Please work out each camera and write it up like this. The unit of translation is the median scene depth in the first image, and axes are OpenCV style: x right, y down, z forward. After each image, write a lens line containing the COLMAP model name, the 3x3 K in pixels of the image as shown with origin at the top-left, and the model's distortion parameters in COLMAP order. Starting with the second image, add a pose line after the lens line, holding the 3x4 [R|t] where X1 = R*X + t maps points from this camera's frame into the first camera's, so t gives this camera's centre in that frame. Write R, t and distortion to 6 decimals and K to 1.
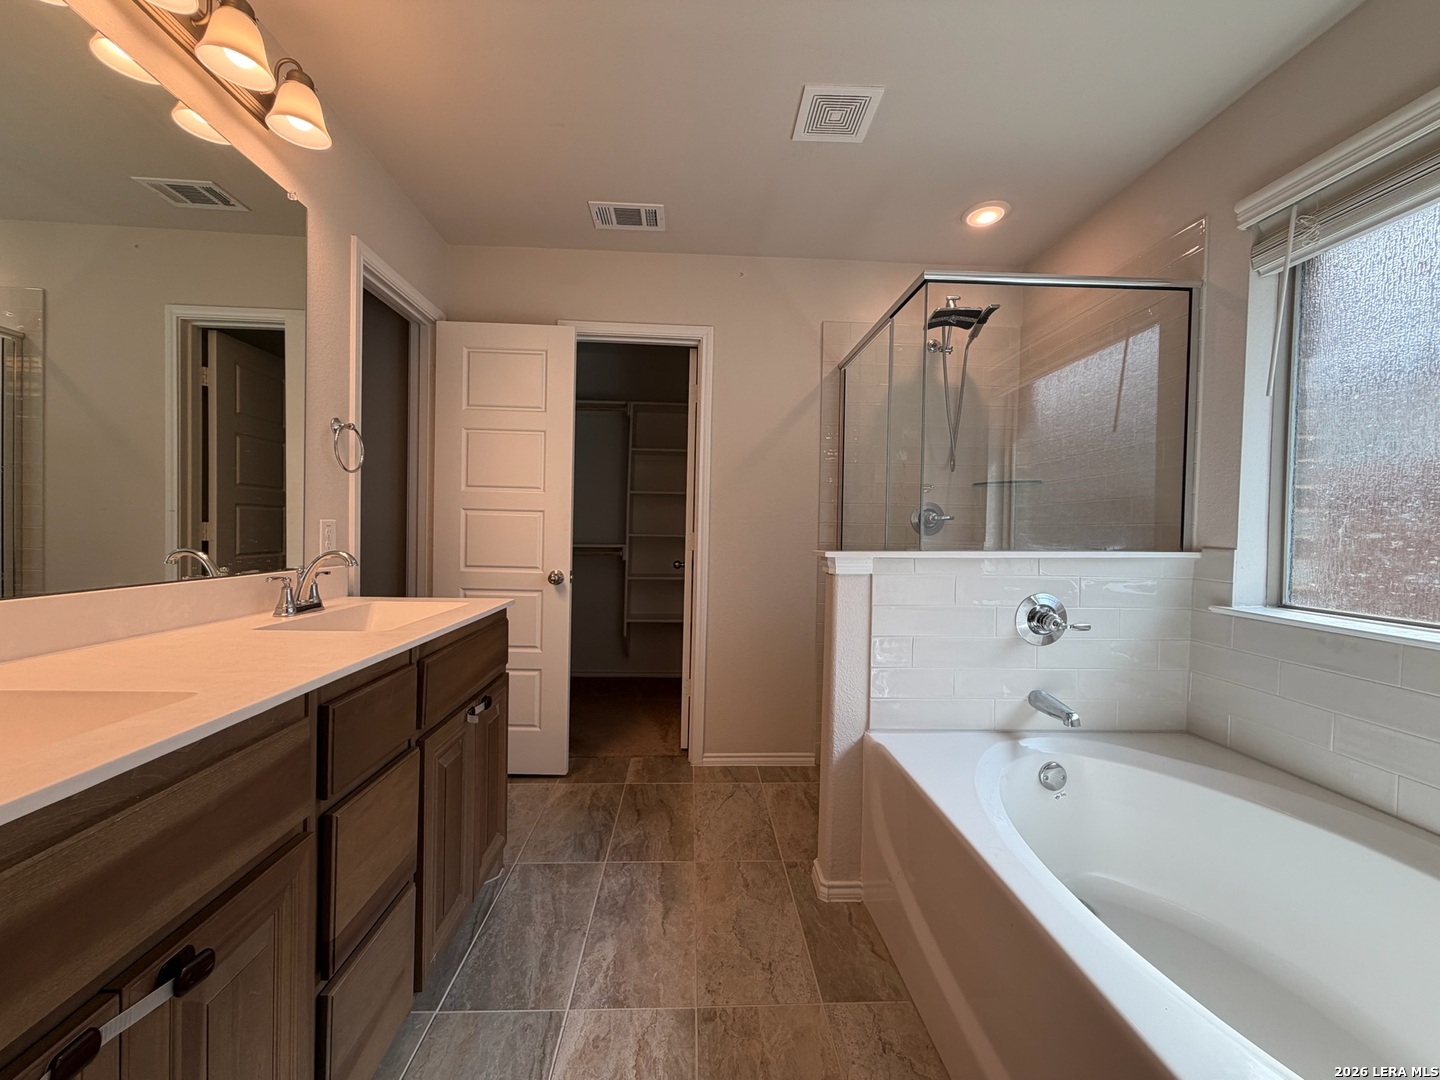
lens RADIAL K [[575.0, 0, 716.3], [0, 575.0, 541.2], [0, 0, 1]] dist [0.000121, 0.000015]
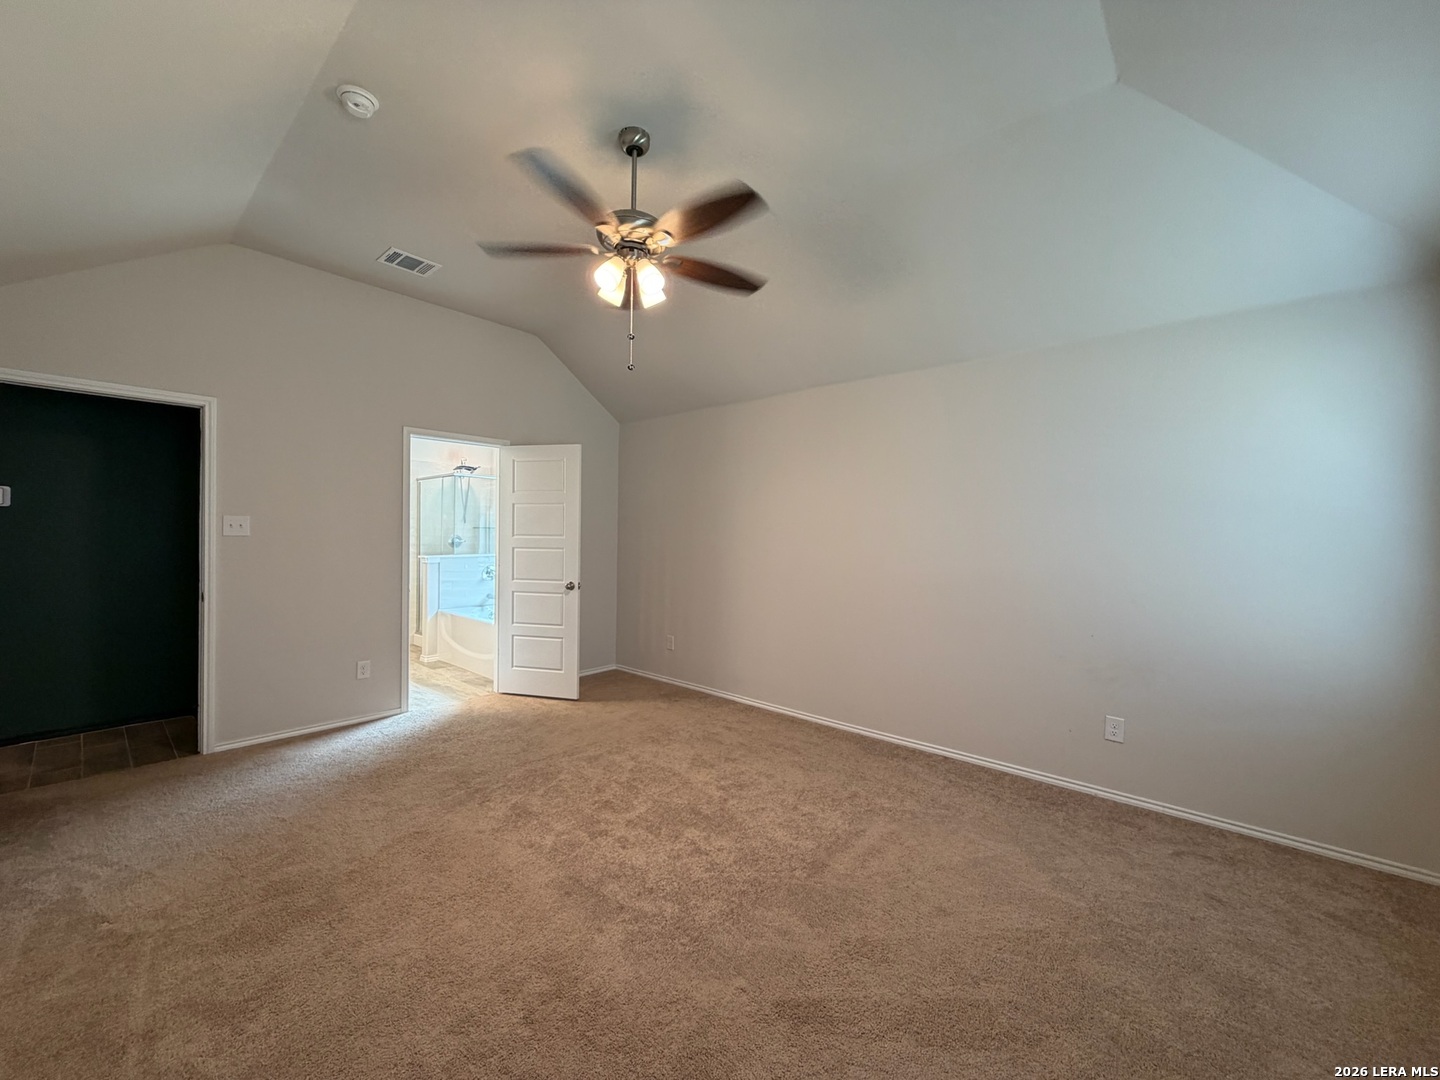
lens RADIAL K [[575.0, 0, 716.3], [0, 575.0, 541.2], [0, 0, 1]] dist [0.000121, 0.000015]
pose [[0.709368, -0.012945, 0.704720, -0.590456], [0.024133, 0.999691, -0.005928, -0.001393], [-0.704425, 0.021212, 0.709461, -1.575657]]
